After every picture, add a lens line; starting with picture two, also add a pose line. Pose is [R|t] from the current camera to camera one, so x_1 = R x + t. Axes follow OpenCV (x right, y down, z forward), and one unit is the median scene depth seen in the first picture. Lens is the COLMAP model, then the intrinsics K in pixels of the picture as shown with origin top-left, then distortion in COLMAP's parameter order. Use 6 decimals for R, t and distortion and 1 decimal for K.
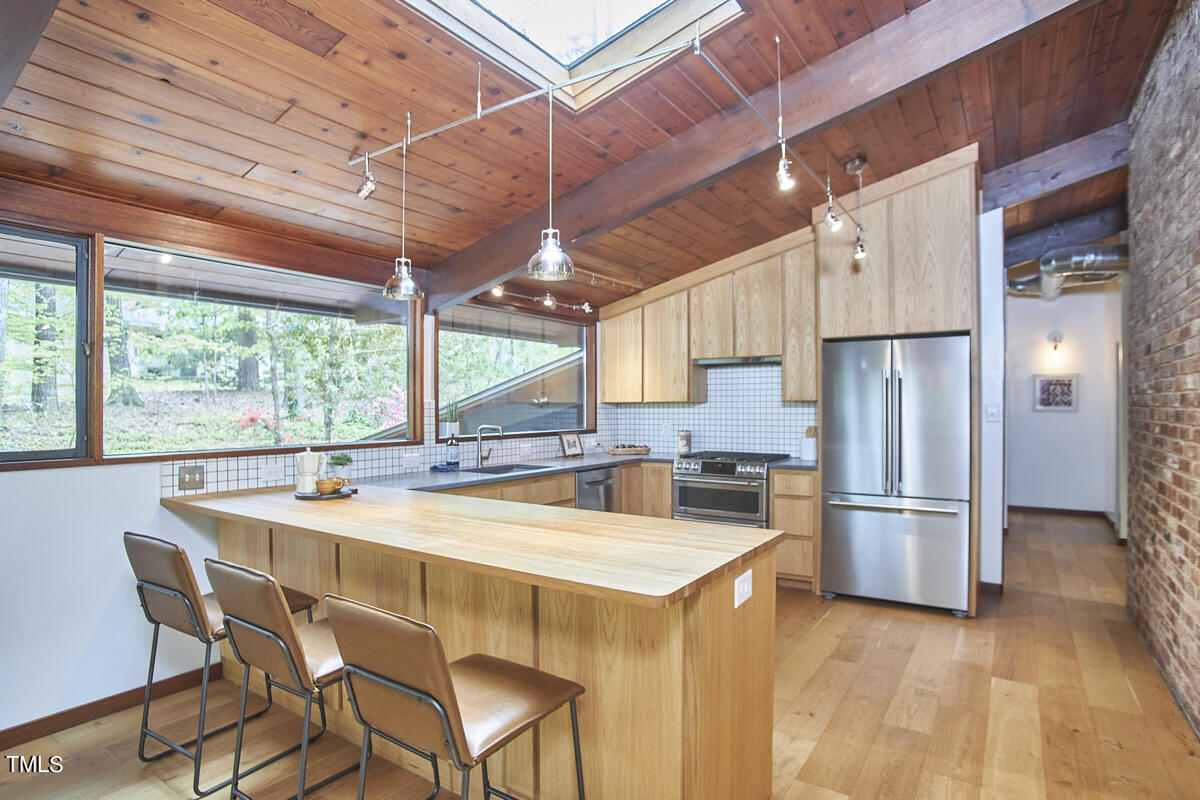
lens RADIAL K [[620.3, 0, 601.2], [0, 620.3, 402.3], [0, 0, 1]] dist [-0.054457, -0.000239]
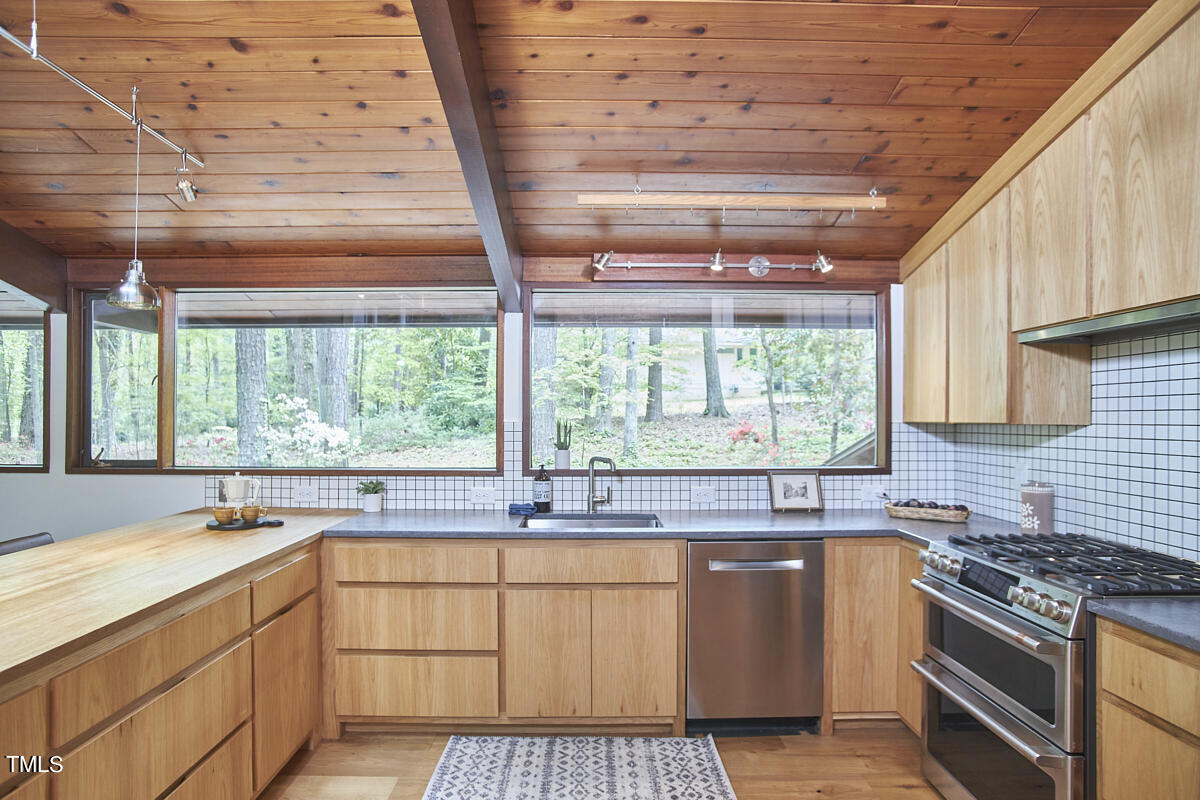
lens RADIAL K [[620.3, 0, 600.3], [0, 620.3, 399.0], [0, 0, 1]] dist [-0.054457, -0.000239]
pose [[0.583595, -0.020198, -0.811794, 0.343533], [0.000631, 0.999702, -0.024420, -0.008904], [0.812045, 0.013739, 0.583433, 0.502103]]
